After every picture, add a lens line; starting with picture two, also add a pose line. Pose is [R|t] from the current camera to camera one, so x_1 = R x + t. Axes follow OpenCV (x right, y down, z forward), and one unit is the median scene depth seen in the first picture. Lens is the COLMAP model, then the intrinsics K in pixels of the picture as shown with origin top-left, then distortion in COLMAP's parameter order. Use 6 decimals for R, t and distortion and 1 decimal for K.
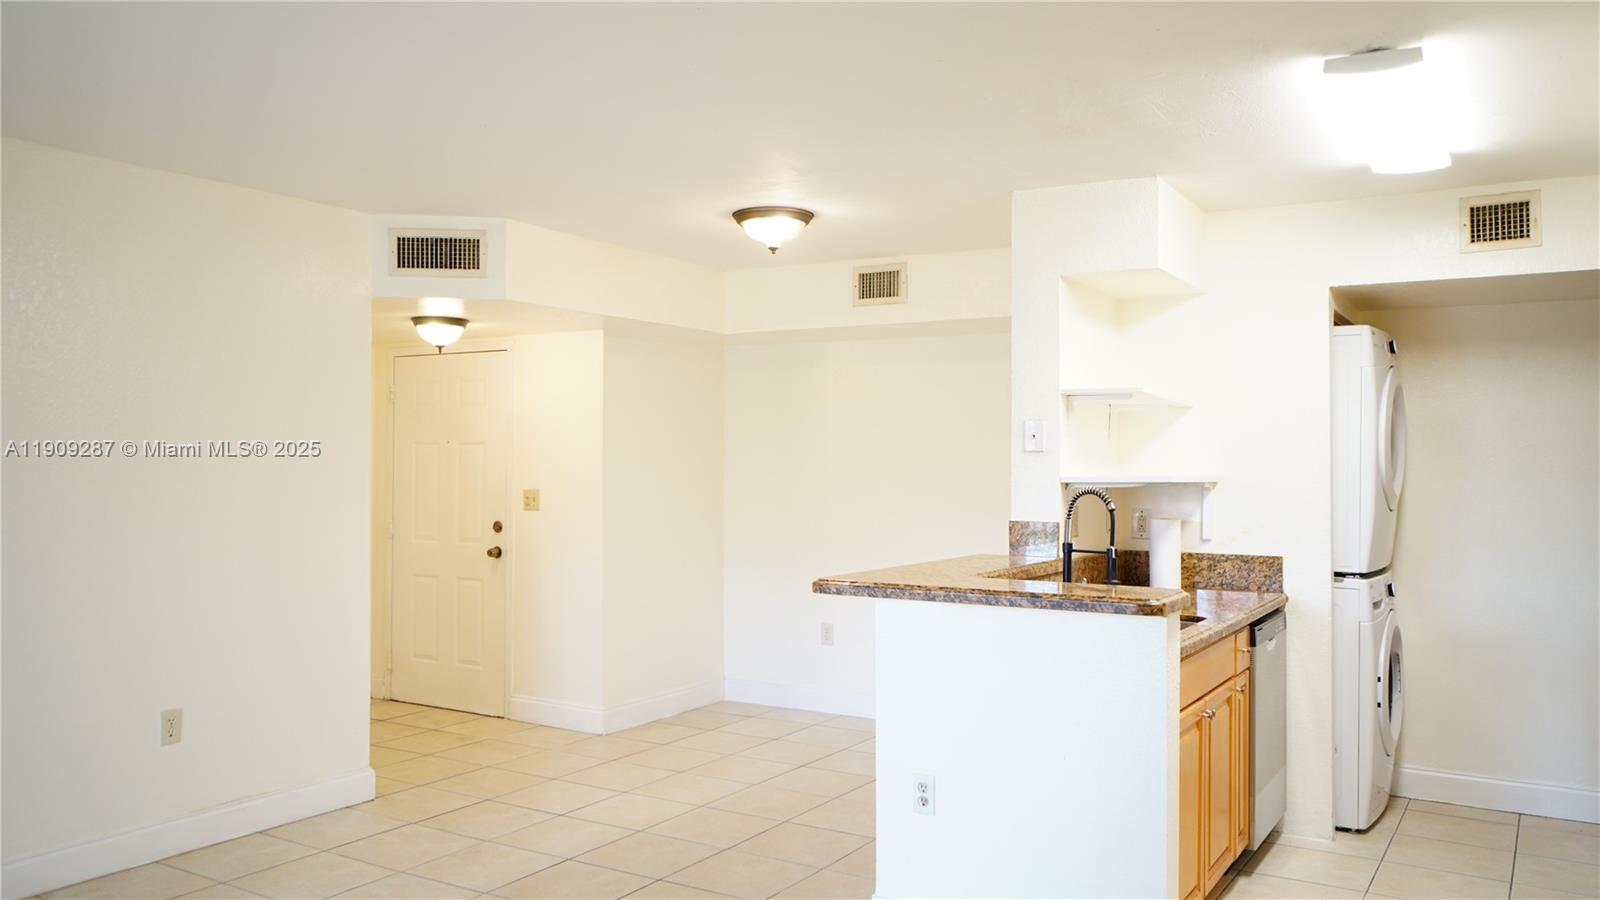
lens RADIAL K [[1190.8, 0, 794.2], [0, 1190.8, 448.6], [0, 0, 1]] dist [0.001790, 0.003112]
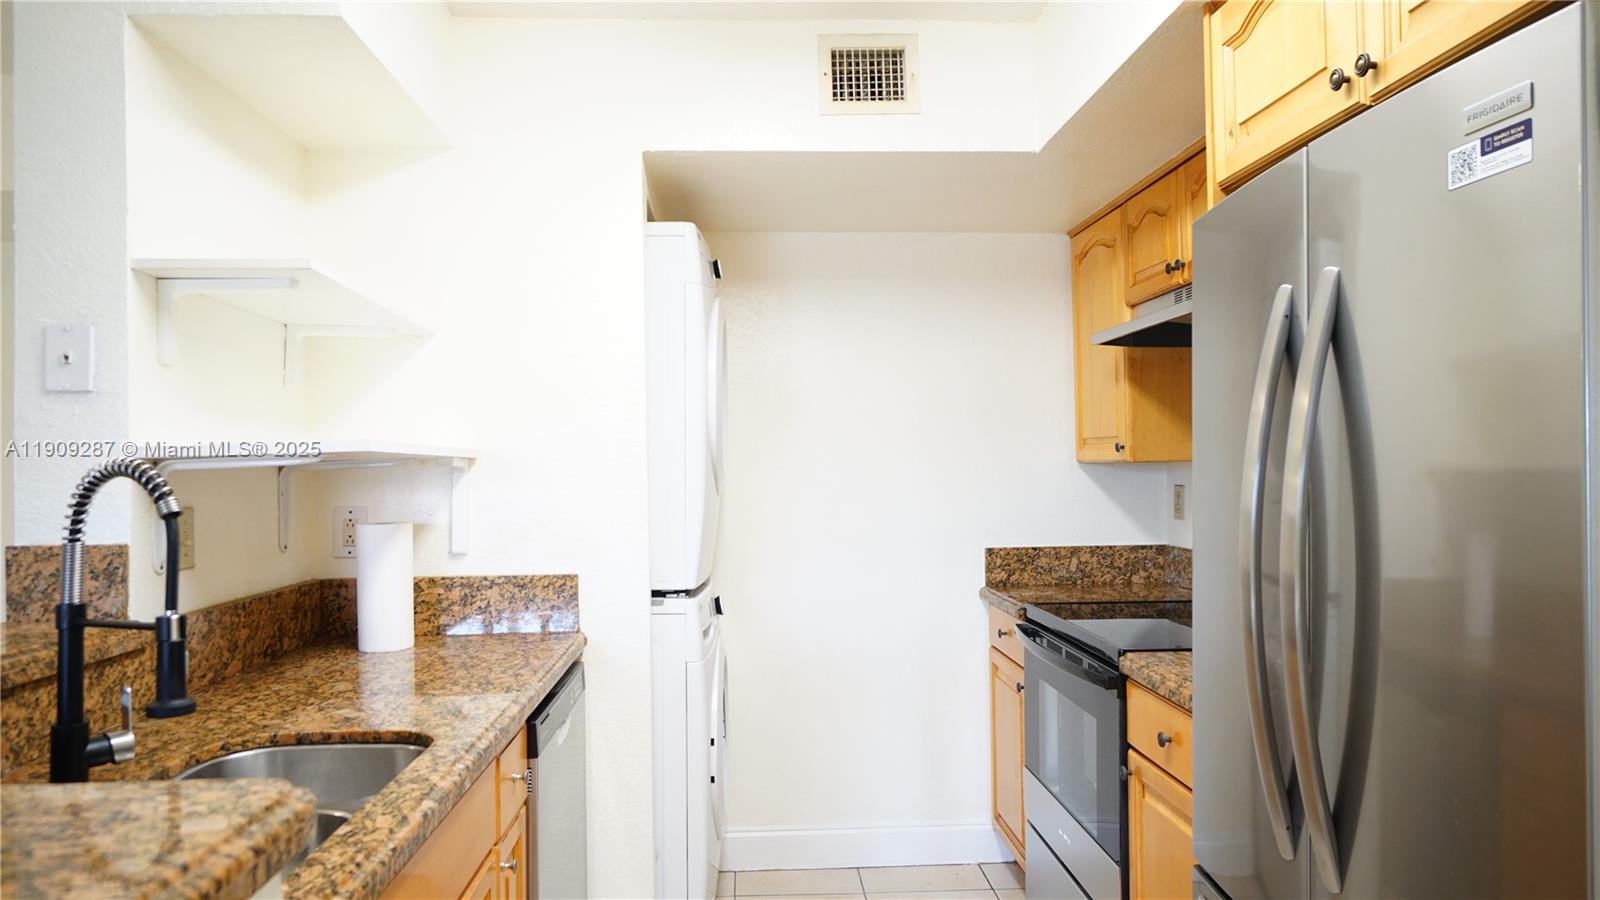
lens RADIAL K [[1017.0, 0, 797.2], [0, 1017.0, 443.1], [0, 0, 1]] dist [-0.003850, 0.002761]
pose [[0.814826, -0.004784, 0.579686, 0.192761], [0.010028, 0.999933, -0.005844, 0.025890], [-0.579619, 0.010575, 0.814819, 0.493527]]
